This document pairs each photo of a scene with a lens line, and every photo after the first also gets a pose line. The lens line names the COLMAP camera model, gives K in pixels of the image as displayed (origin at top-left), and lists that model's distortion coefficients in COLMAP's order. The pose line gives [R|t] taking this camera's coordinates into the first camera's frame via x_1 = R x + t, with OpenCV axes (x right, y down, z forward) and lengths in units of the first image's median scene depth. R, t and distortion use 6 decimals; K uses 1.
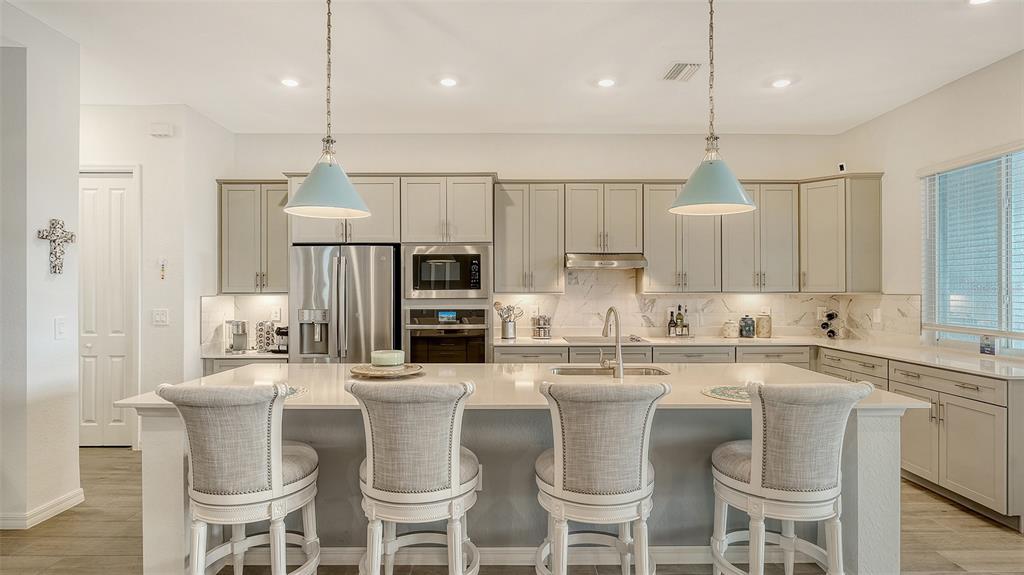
lens RADIAL K [[523.9, 0, 506.7], [0, 523.9, 285.5], [0, 0, 1]] dist [-0.007835, 0.000049]
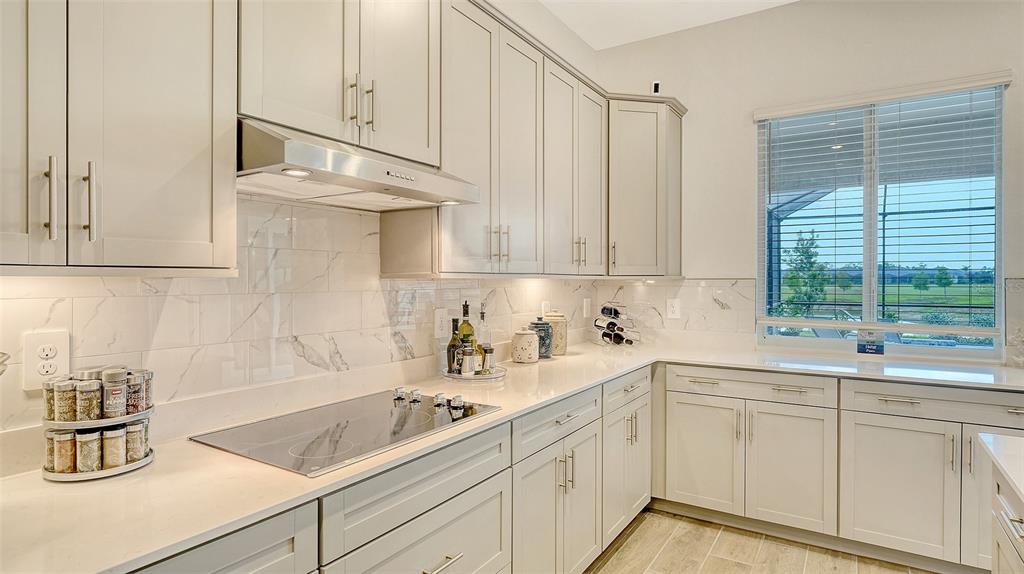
lens RADIAL K [[550.9, 0, 519.6], [0, 550.9, 282.0], [0, 0, 1]] dist [0.008288, -0.000209]
pose [[0.532793, -0.001547, 0.846244, -0.041089], [-0.006844, 0.999958, 0.006137, 0.017192], [-0.846218, -0.009062, 0.532759, 0.743610]]
